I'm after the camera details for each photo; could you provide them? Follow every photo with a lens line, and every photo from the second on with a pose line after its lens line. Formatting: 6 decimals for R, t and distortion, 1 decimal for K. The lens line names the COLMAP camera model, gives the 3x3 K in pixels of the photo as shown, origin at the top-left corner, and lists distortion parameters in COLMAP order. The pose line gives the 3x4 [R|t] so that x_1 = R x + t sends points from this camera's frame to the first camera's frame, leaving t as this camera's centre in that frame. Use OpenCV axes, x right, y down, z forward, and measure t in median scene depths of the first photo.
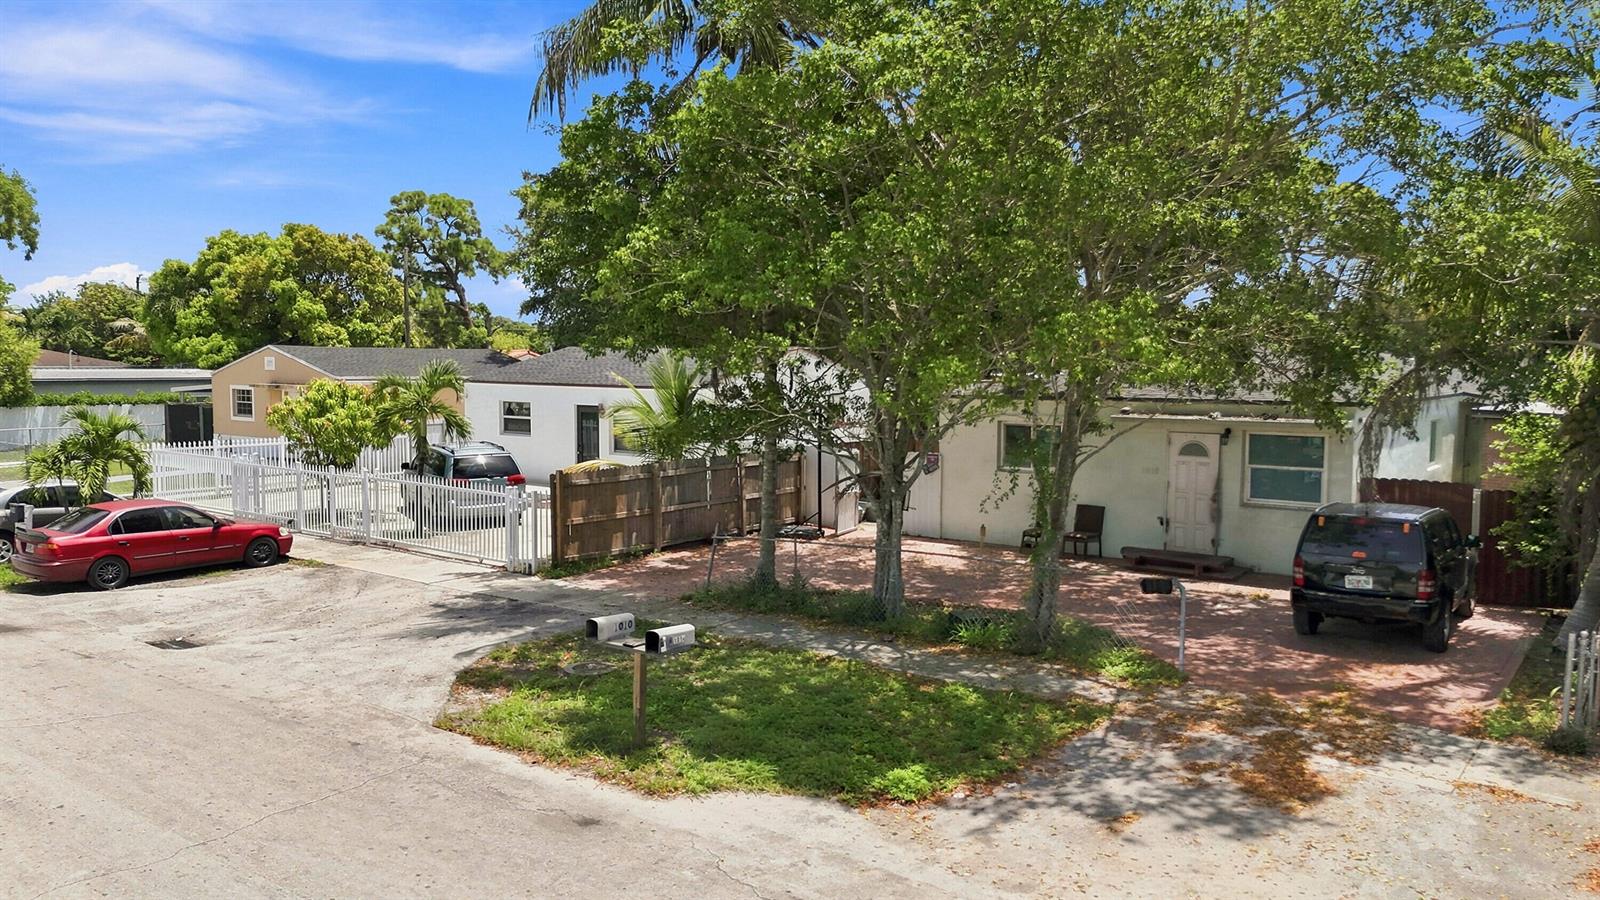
lens RADIAL K [[1180.1, 0, 806.0], [0, 1180.1, 446.8], [0, 0, 1]] dist [0.034487, -0.004230]
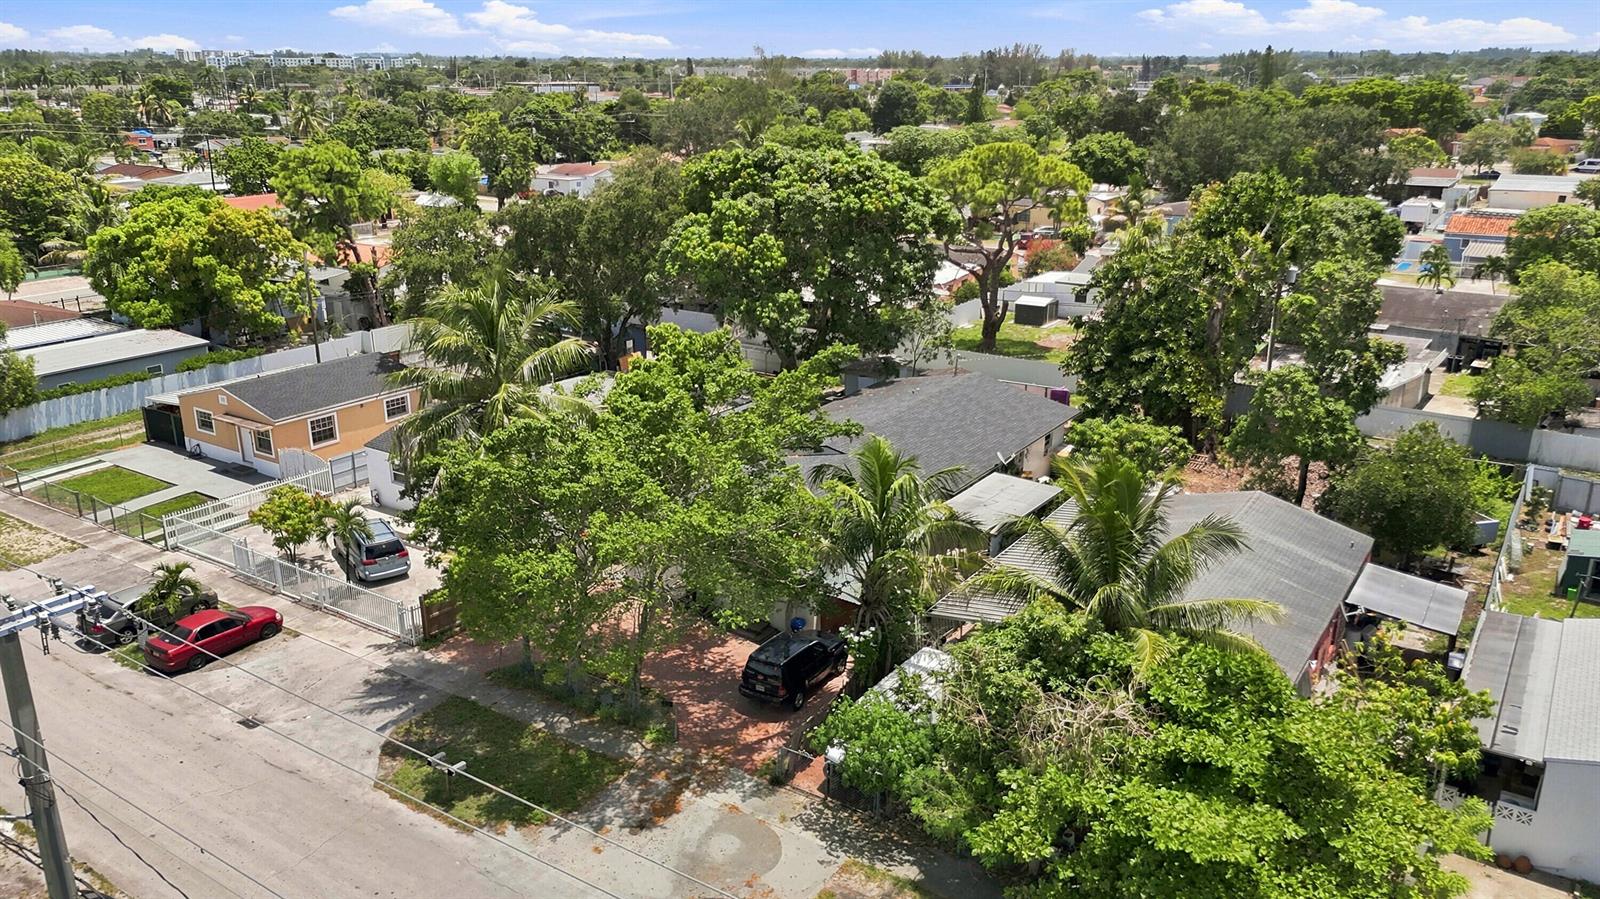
lens RADIAL K [[1170.6, 0, 800.0], [0, 1170.6, 449.5], [0, 0, 1]] dist [0.038388, -0.002216]
pose [[0.997513, -0.027470, 0.064907, 0.448566], [0.011520, 0.972082, 0.234360, -1.015820], [-0.069533, -0.233029, 0.969981, -1.338847]]
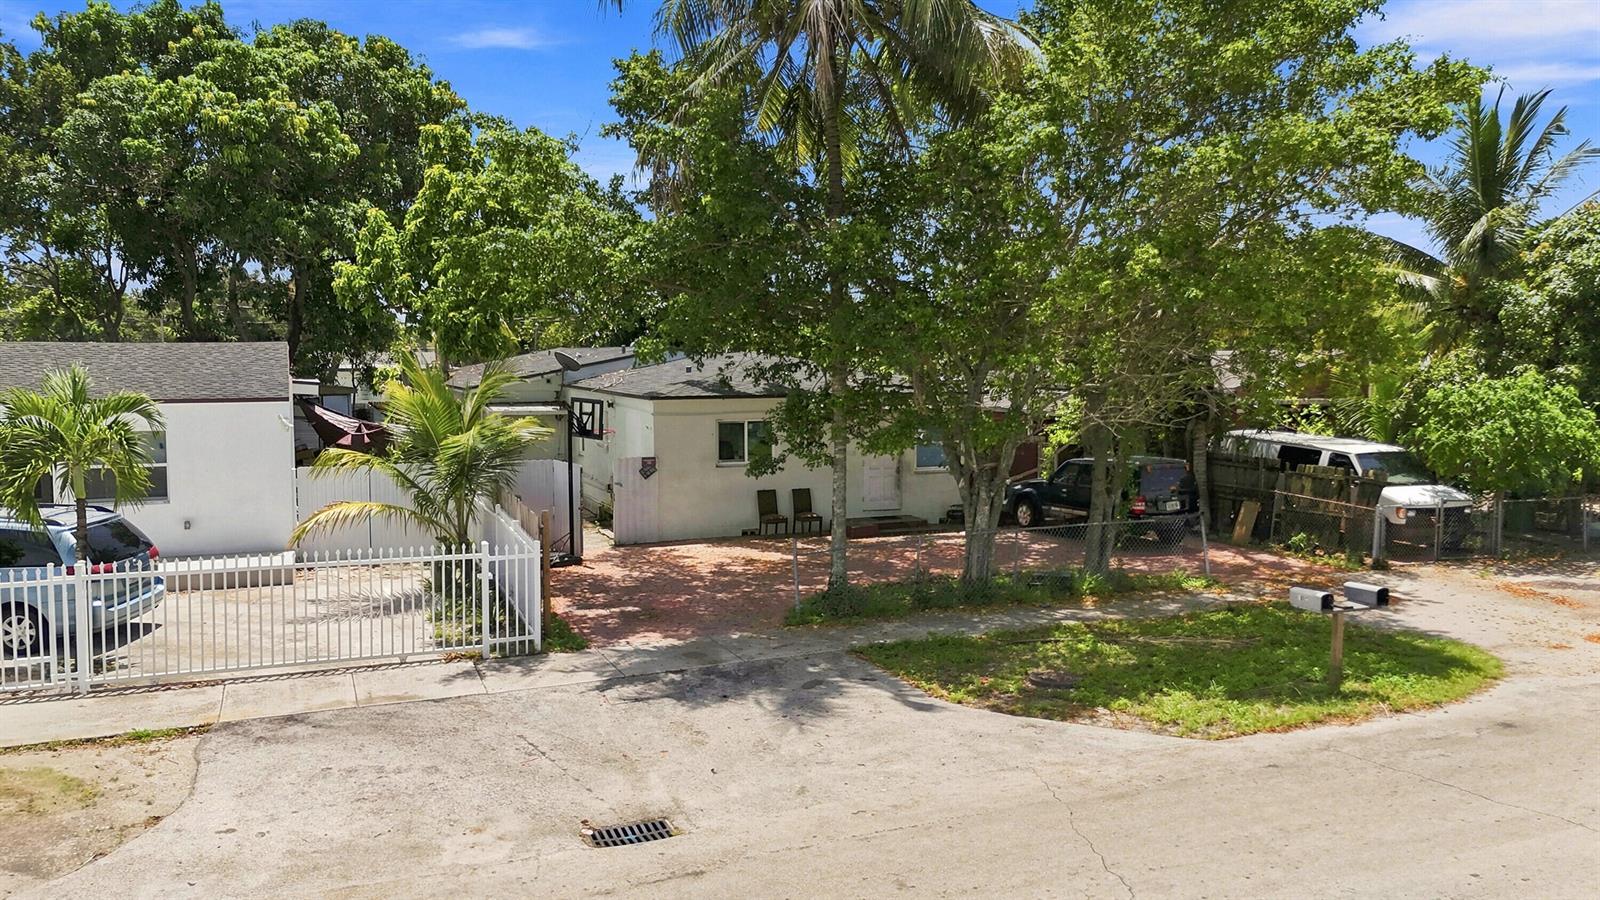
lens RADIAL K [[1170.6, 0, 800.0], [0, 1170.6, 450.0], [0, 0, 1]] dist [0.038388, -0.002216]
pose [[0.498888, -0.079231, 0.863037, -1.197852], [0.071669, 0.996173, 0.050024, -0.073491], [-0.863698, 0.036897, 0.502658, 0.721110]]
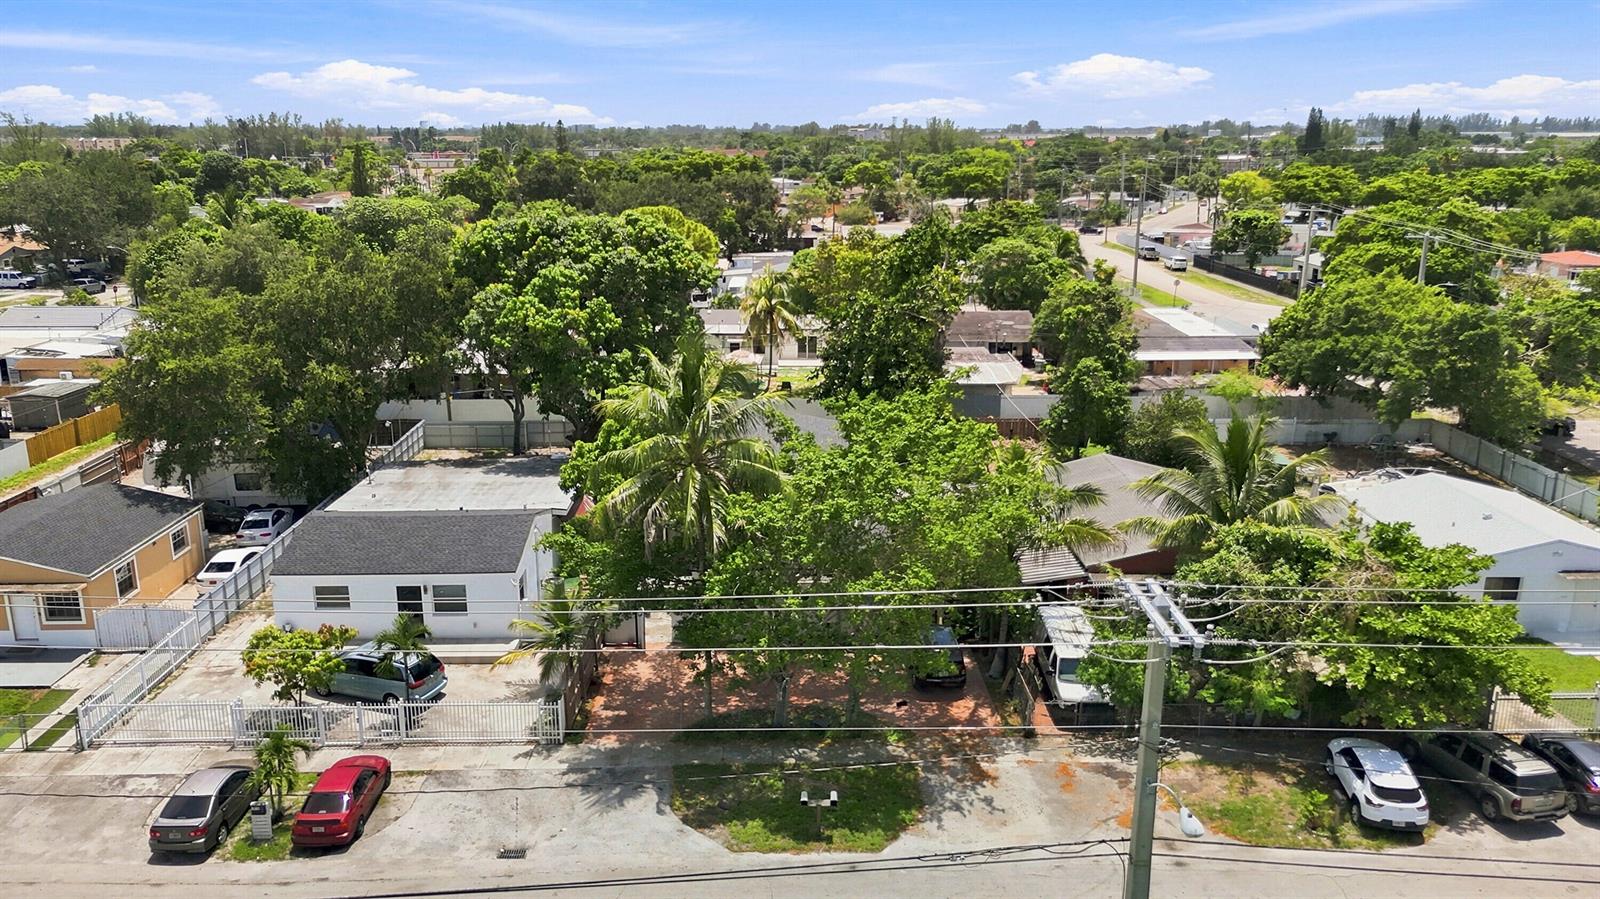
lens RADIAL K [[1180.1, 0, 806.0], [0, 1180.1, 446.3], [0, 0, 1]] dist [0.034487, -0.004230]
pose [[0.785583, -0.166009, 0.596071, -1.466007], [0.057695, 0.978793, 0.196561, -1.057263], [-0.616061, -0.120025, 0.778500, -0.956786]]
